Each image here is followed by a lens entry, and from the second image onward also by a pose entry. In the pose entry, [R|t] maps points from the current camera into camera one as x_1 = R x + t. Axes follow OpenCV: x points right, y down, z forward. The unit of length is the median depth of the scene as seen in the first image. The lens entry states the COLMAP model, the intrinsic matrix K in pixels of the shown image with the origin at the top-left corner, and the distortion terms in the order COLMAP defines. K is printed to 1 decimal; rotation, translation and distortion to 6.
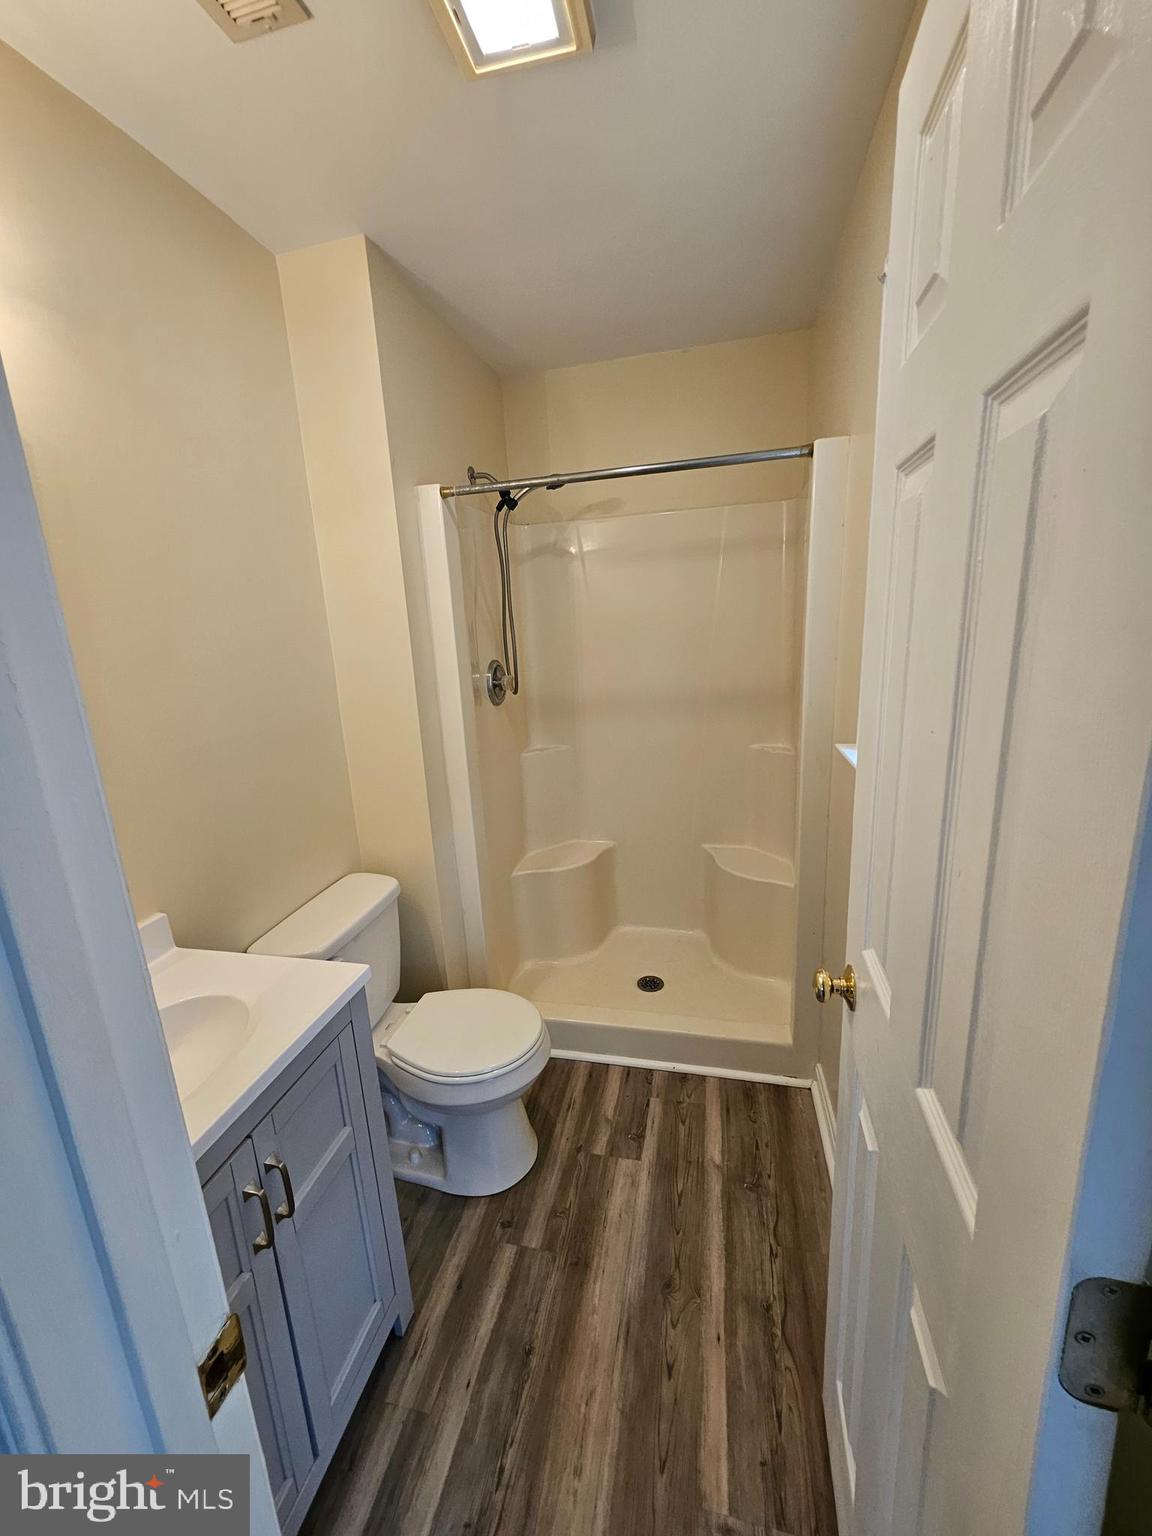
lens RADIAL K [[606.9, 0, 570.5], [0, 606.9, 760.8], [0, 0, 1]] dist [0.002372, -0.000837]
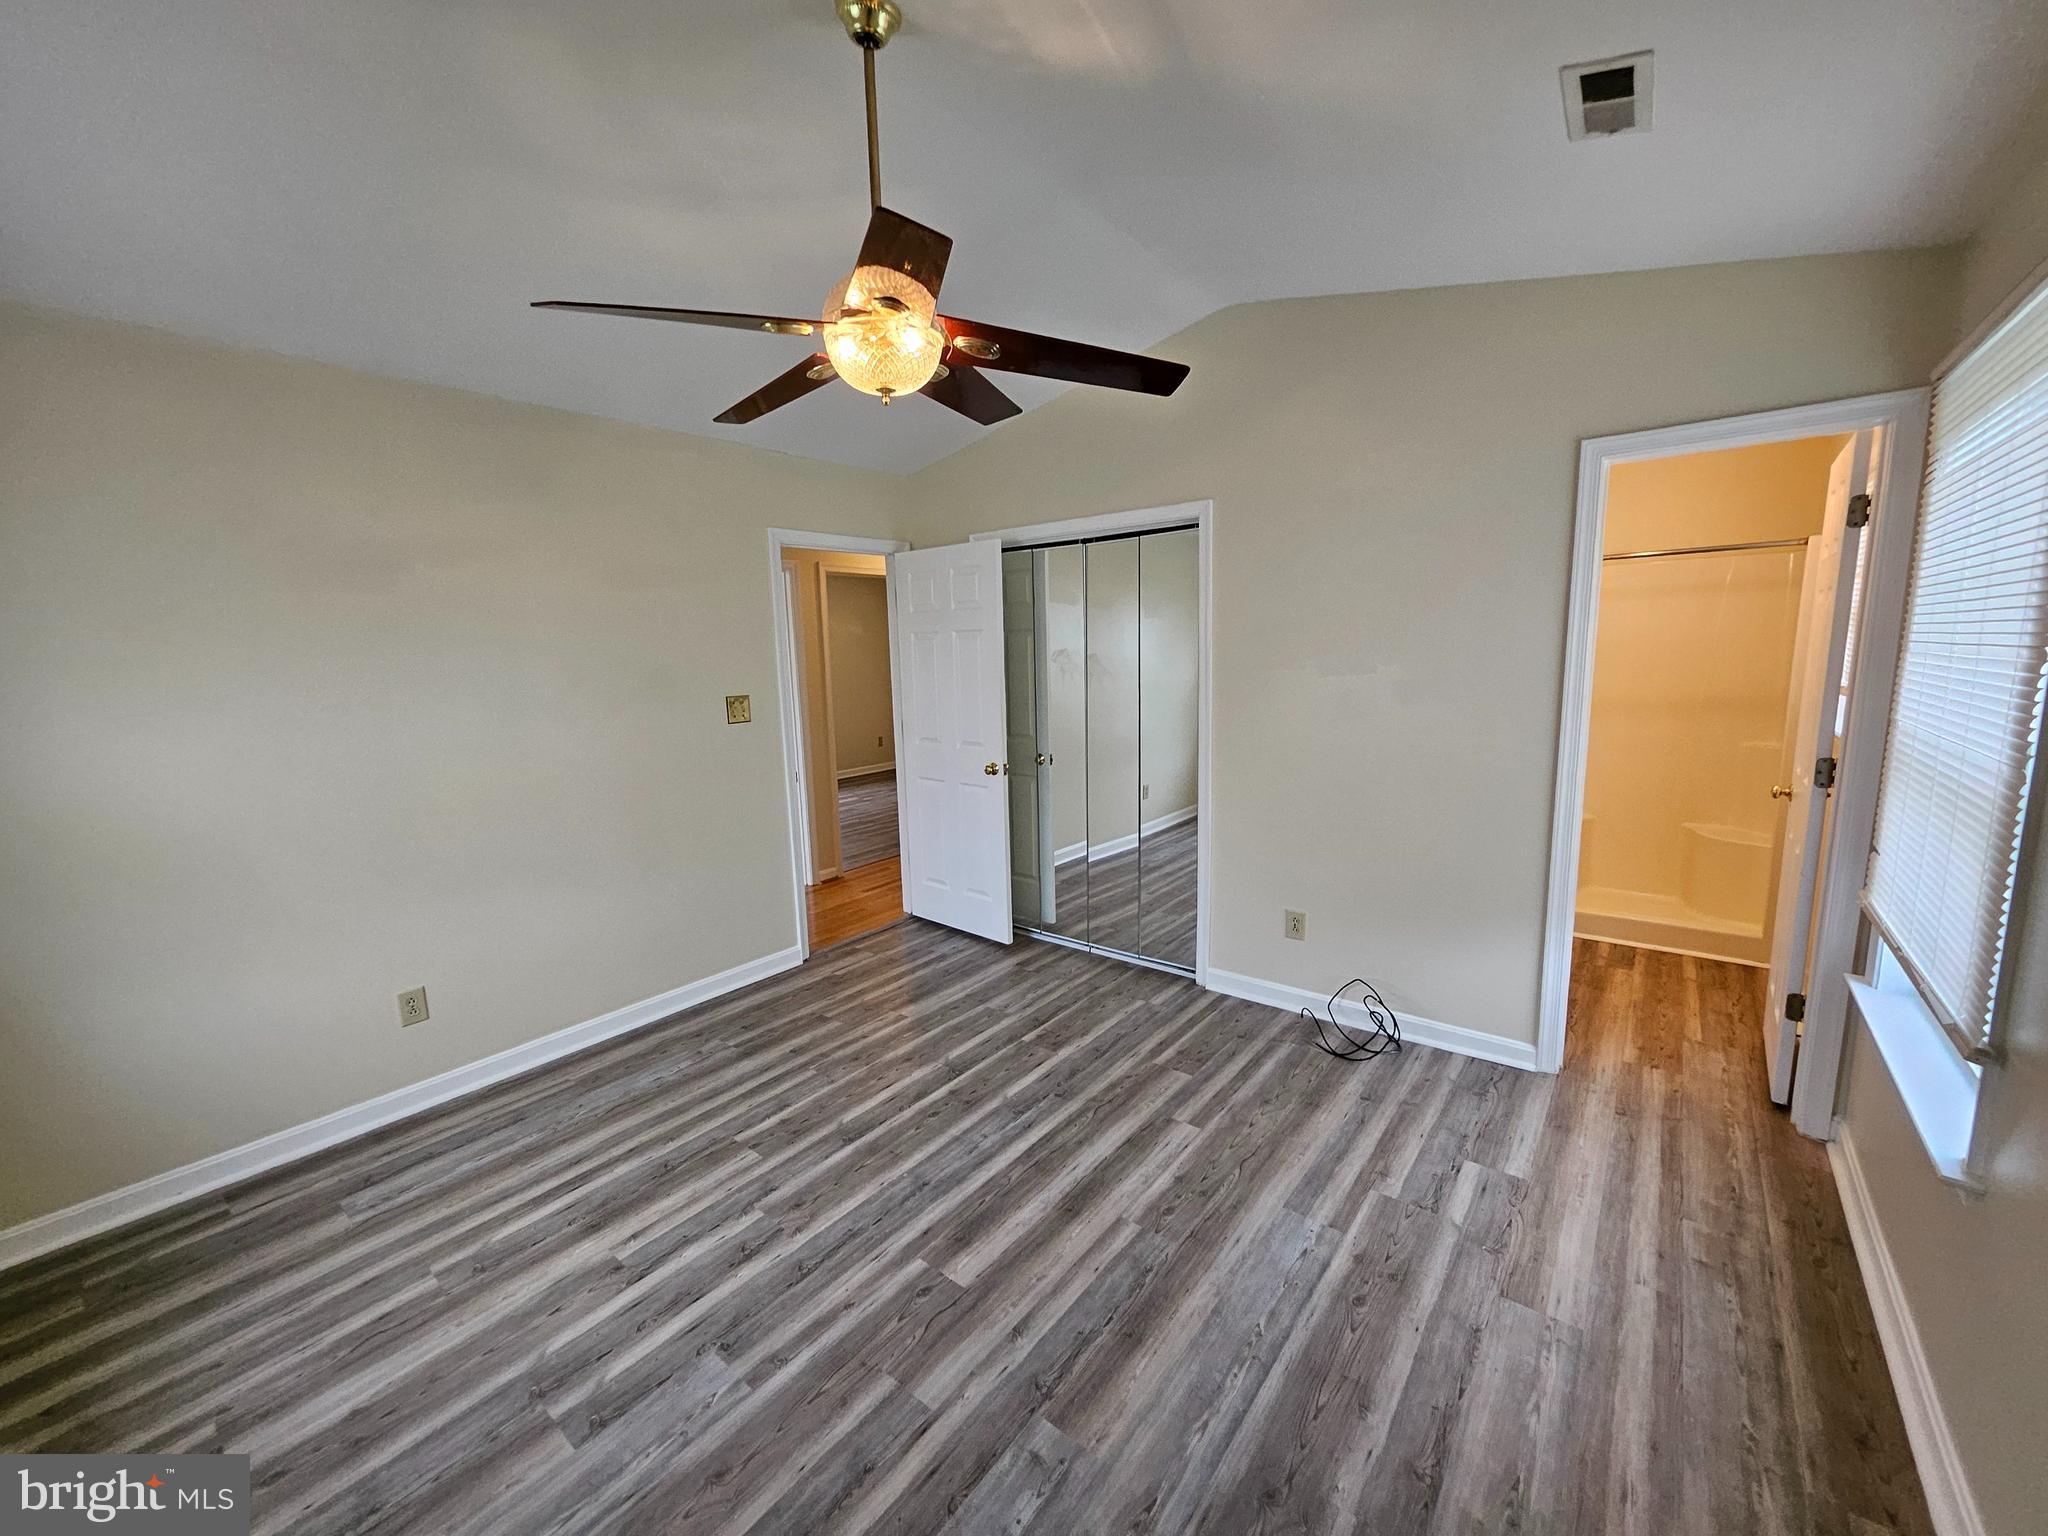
lens RADIAL K [[809.2, 0, 1031.6], [0, 809.2, 773.2], [0, 0, 1]] dist [0.002372, -0.000837]
pose [[0.902969, 0.087374, -0.420730, -0.424150], [-0.116288, 0.992262, -0.043511, 0.395377], [0.413672, 0.088215, 0.906142, -1.492166]]
